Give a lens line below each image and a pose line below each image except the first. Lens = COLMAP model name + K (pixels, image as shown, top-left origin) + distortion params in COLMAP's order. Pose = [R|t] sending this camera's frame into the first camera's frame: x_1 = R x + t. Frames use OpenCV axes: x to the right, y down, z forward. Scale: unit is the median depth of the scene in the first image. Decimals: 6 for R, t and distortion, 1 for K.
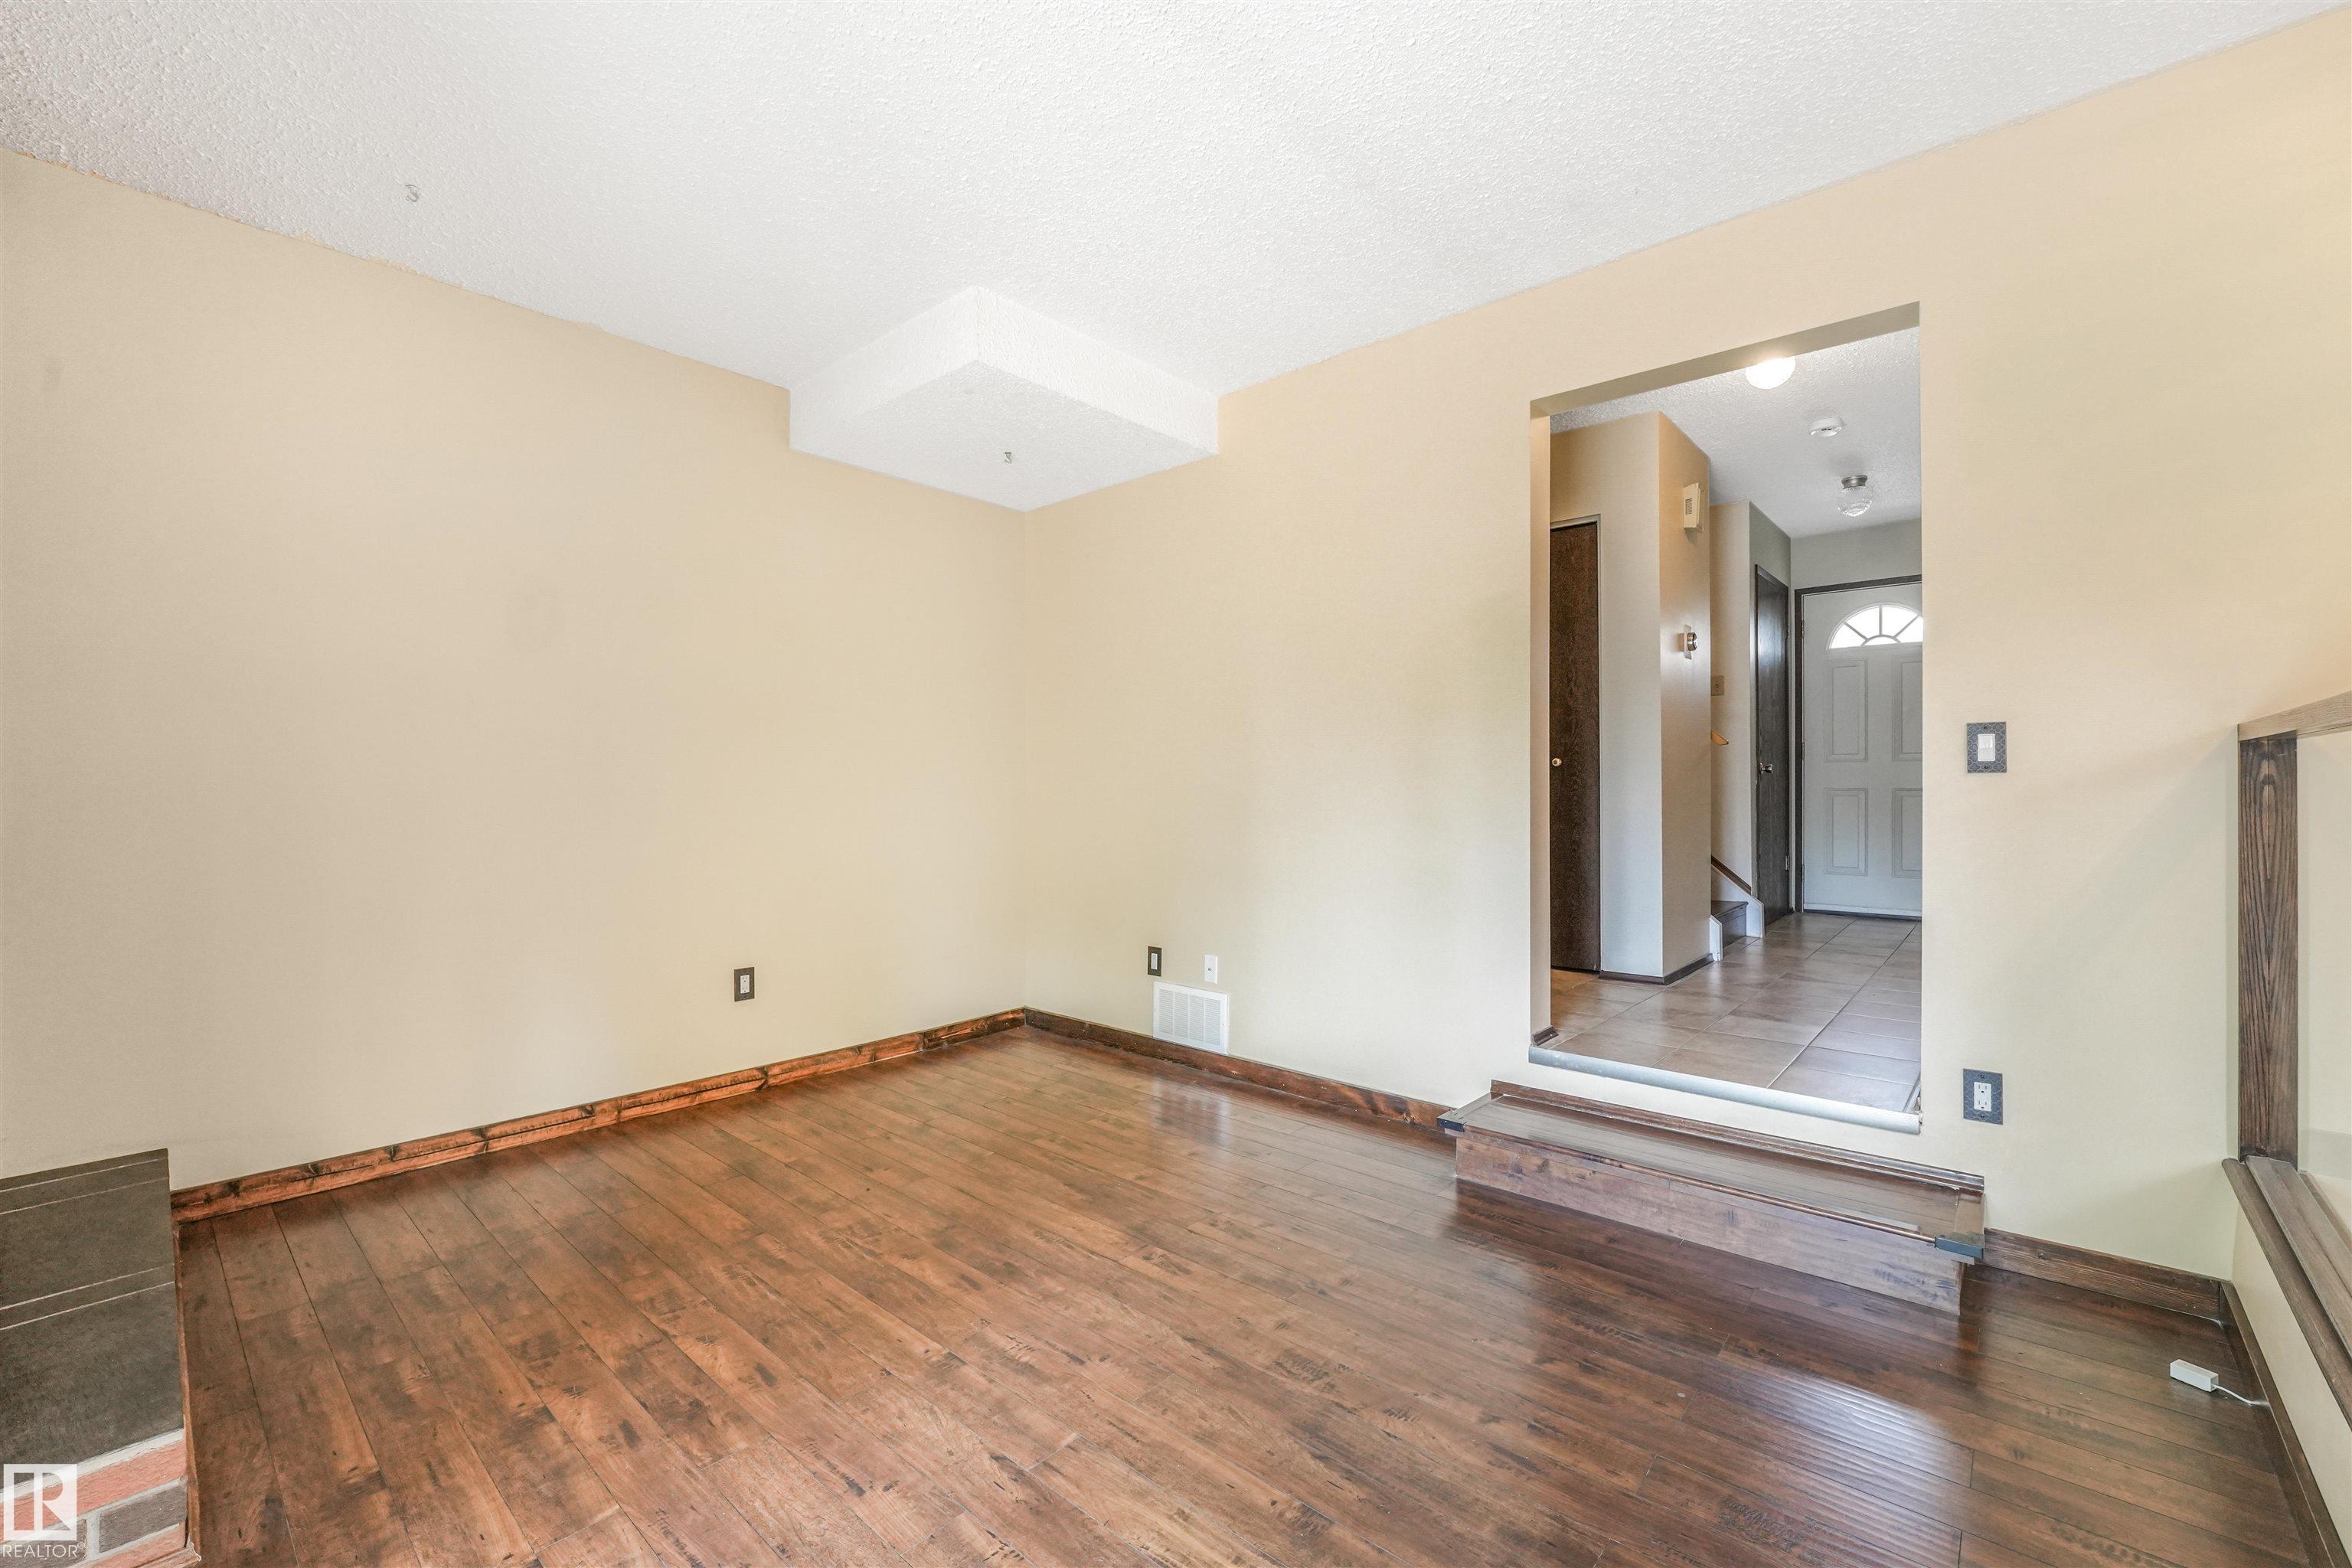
lens RADIAL K [[991.7, 0, 1179.0], [0, 991.7, 776.6], [0, 0, 1]] dist [-0.001433, -0.000711]
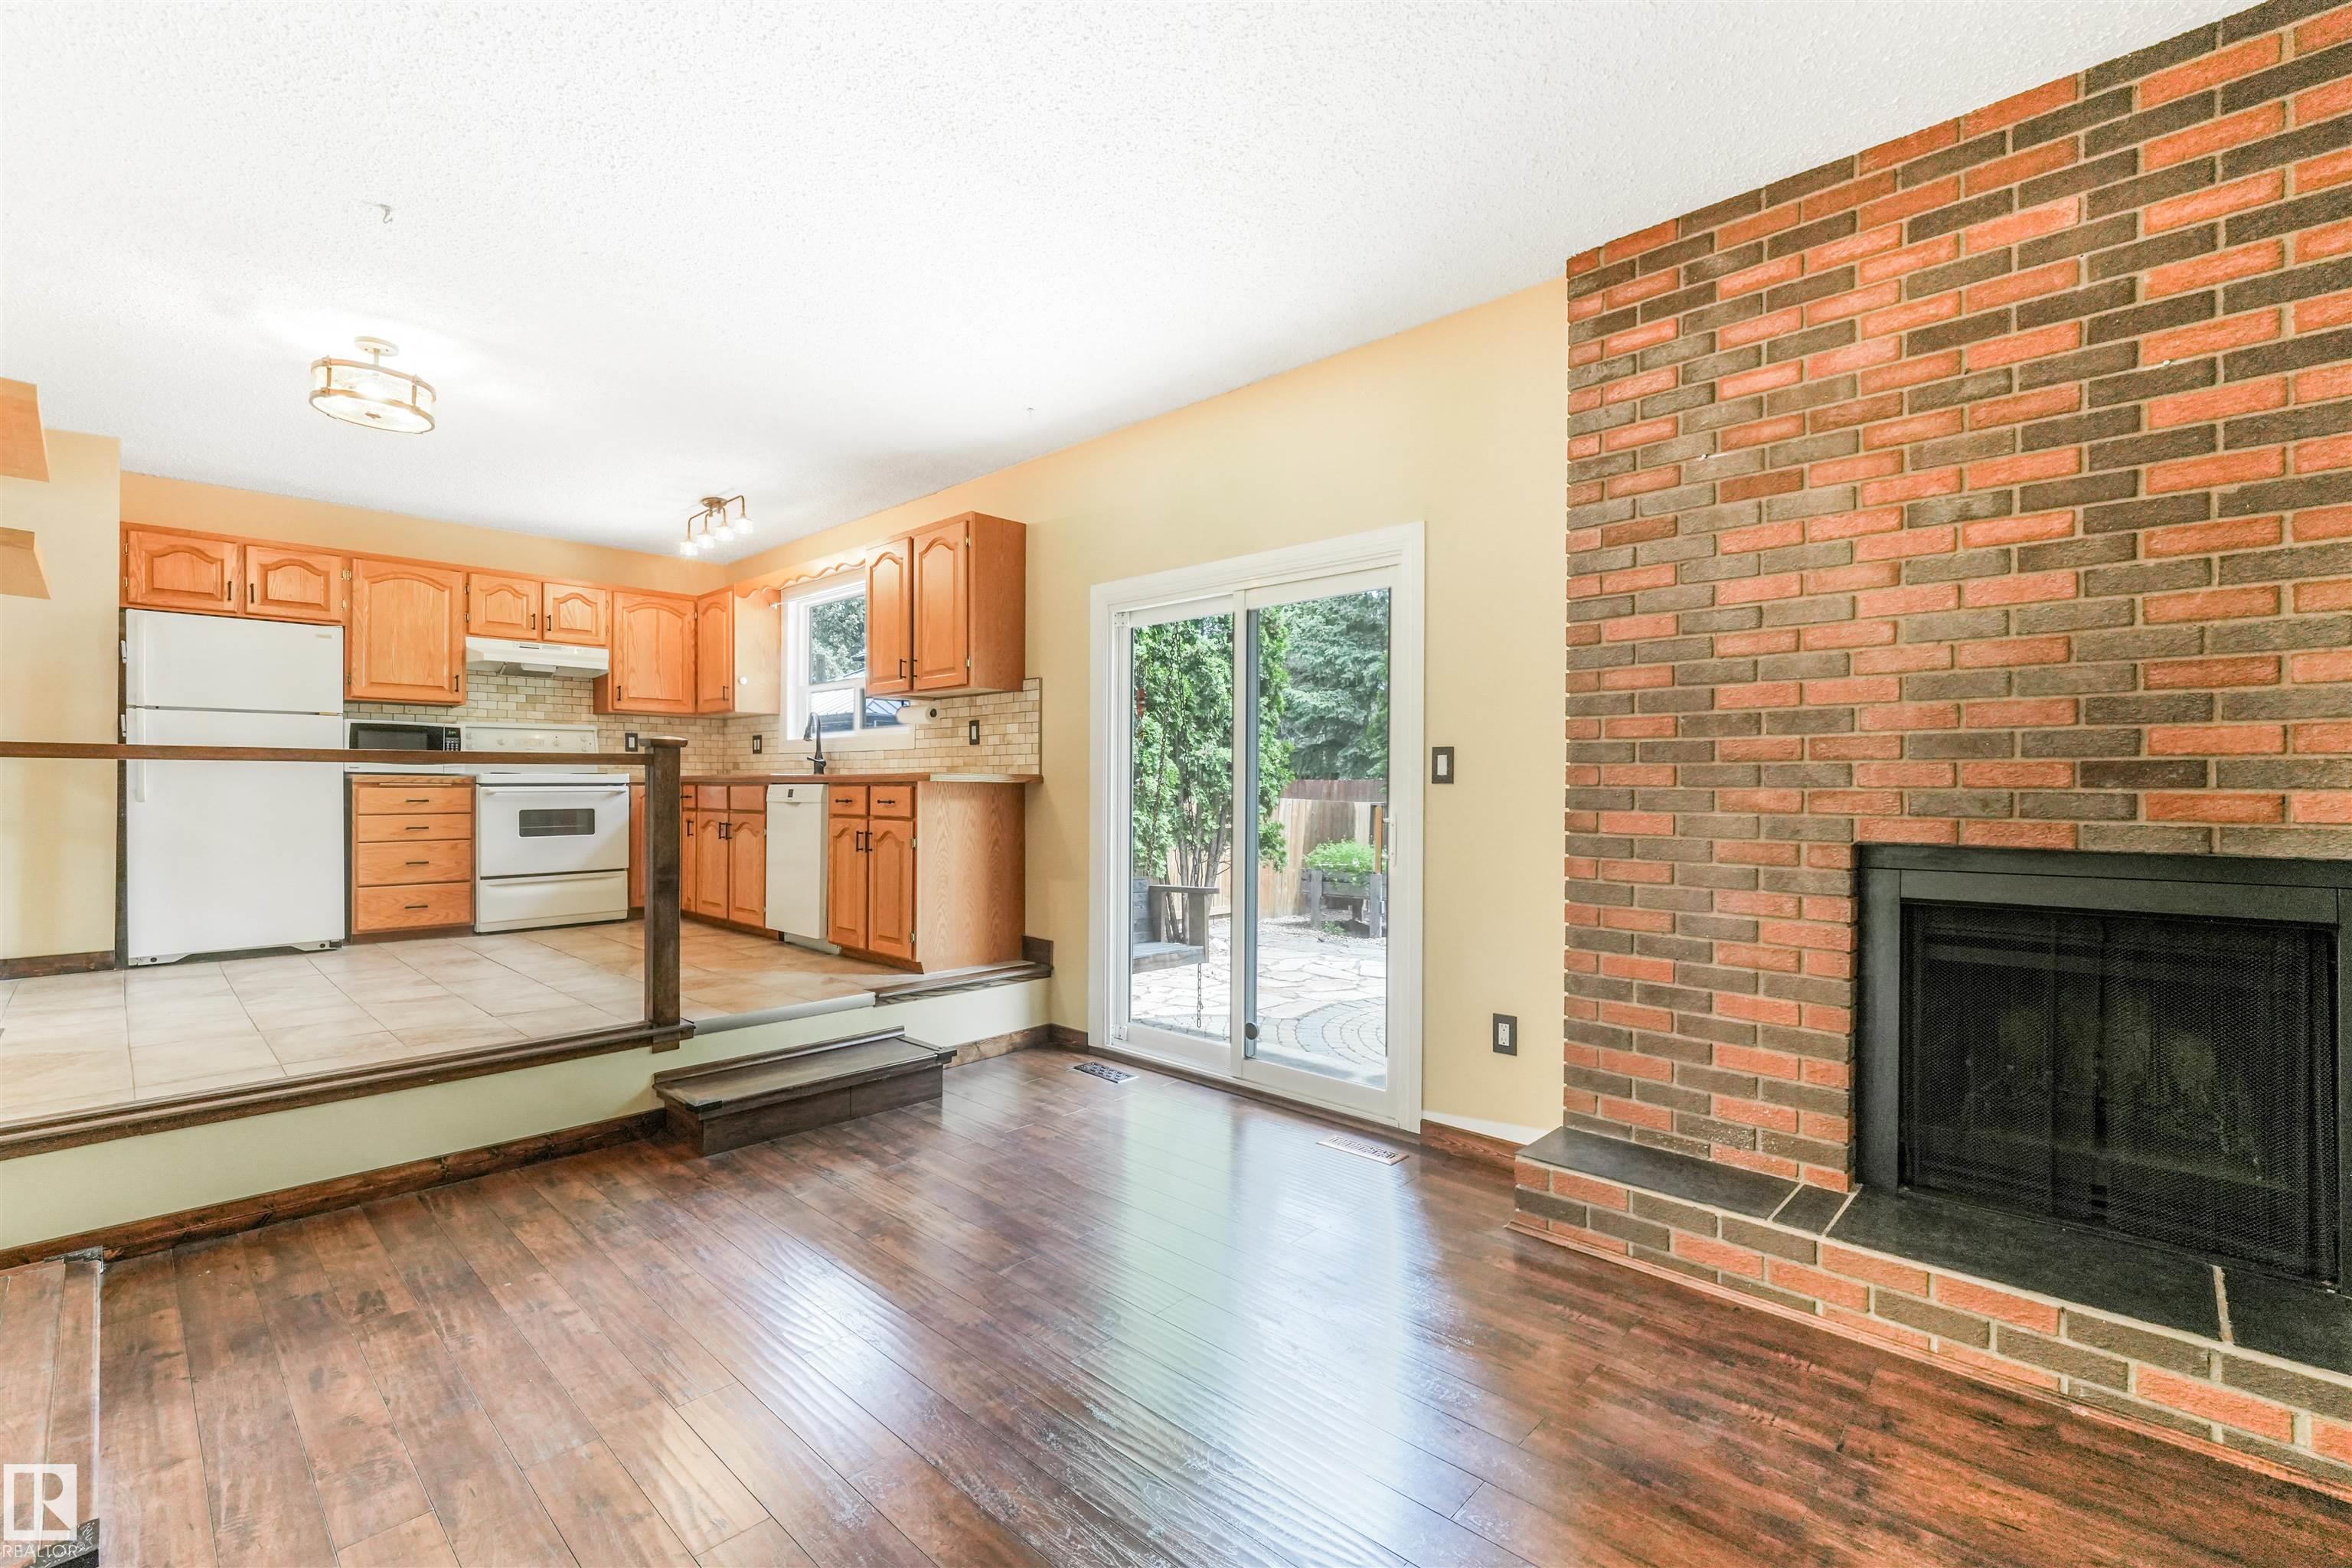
lens RADIAL K [[986.8, 0, 1176.0], [0, 986.8, 784.0], [0, 0, 1]] dist [0.001905, 0.000640]
pose [[-0.999983, -0.004195, 0.004001, -0.289049], [-0.004232, 0.999947, -0.009336, 0.008948], [-0.003962, -0.009353, -0.999948, 1.966408]]
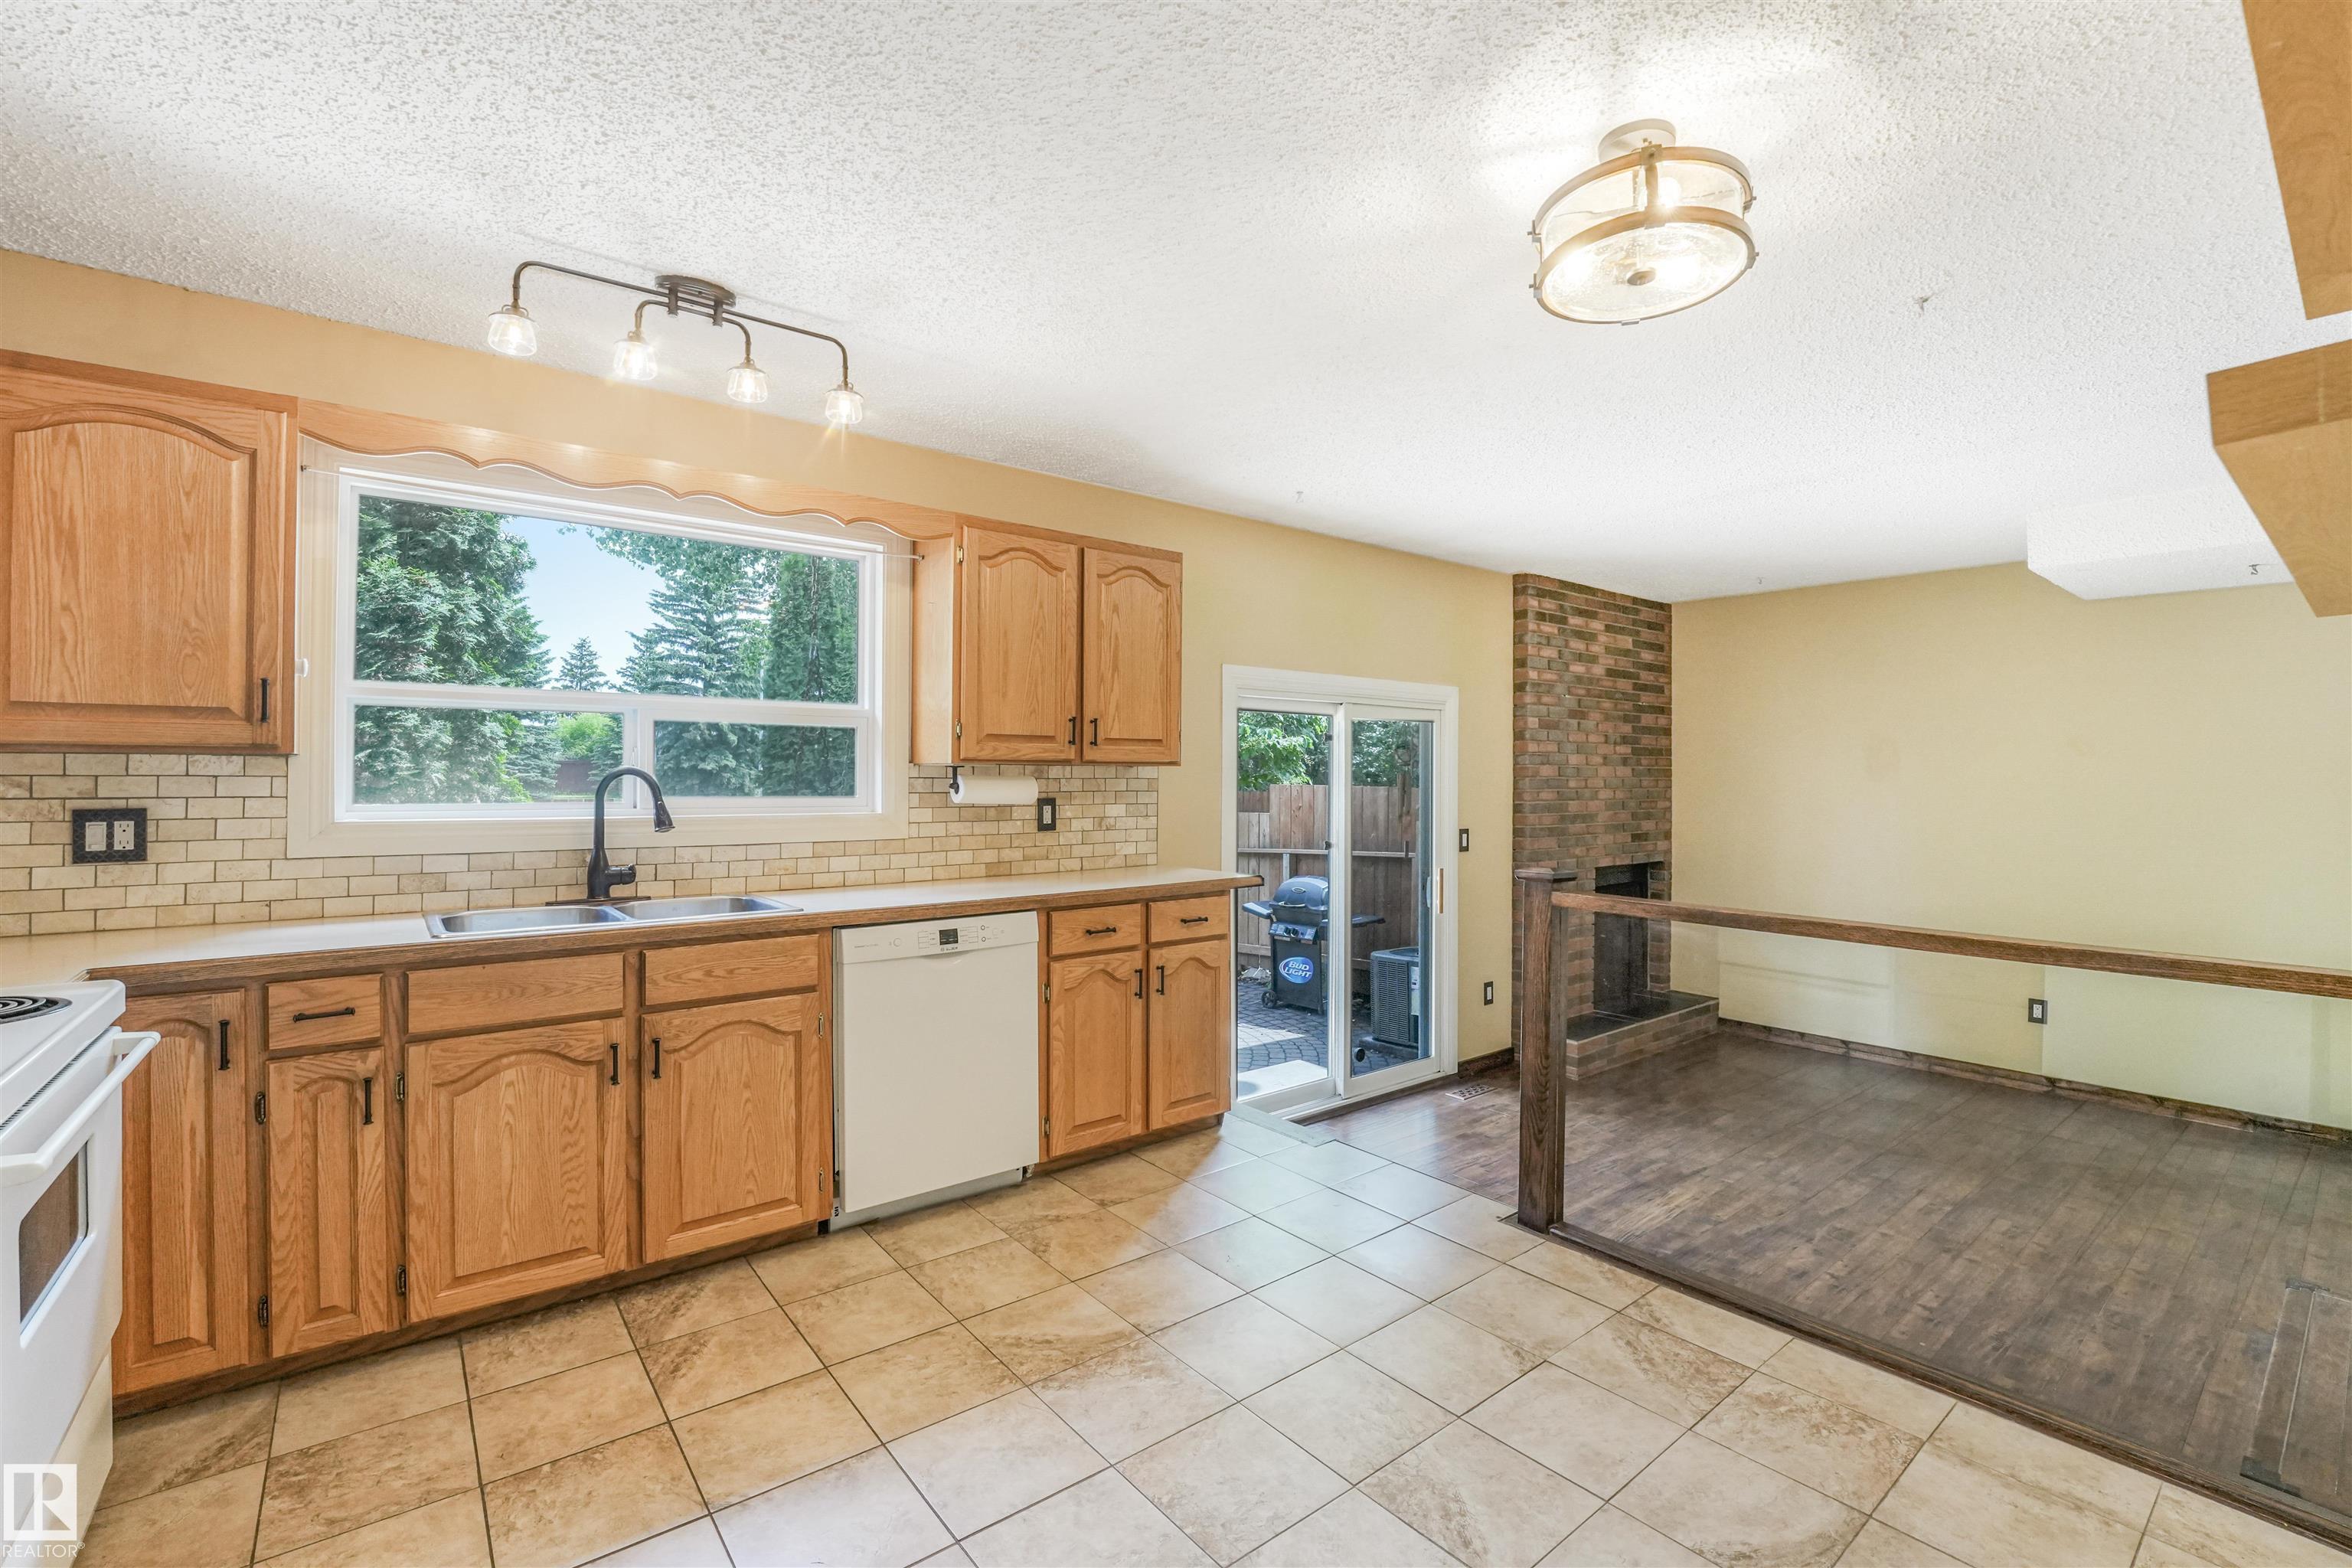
lens RADIAL K [[991.7, 0, 1179.0], [0, 991.7, 776.6], [0, 0, 1]] dist [-0.001433, -0.000711]
pose [[-0.165386, 0.000185, -0.986229, 1.895659], [0.003982, 0.999992, -0.000480, -0.199298], [0.986221, -0.004007, -0.165385, 0.132050]]
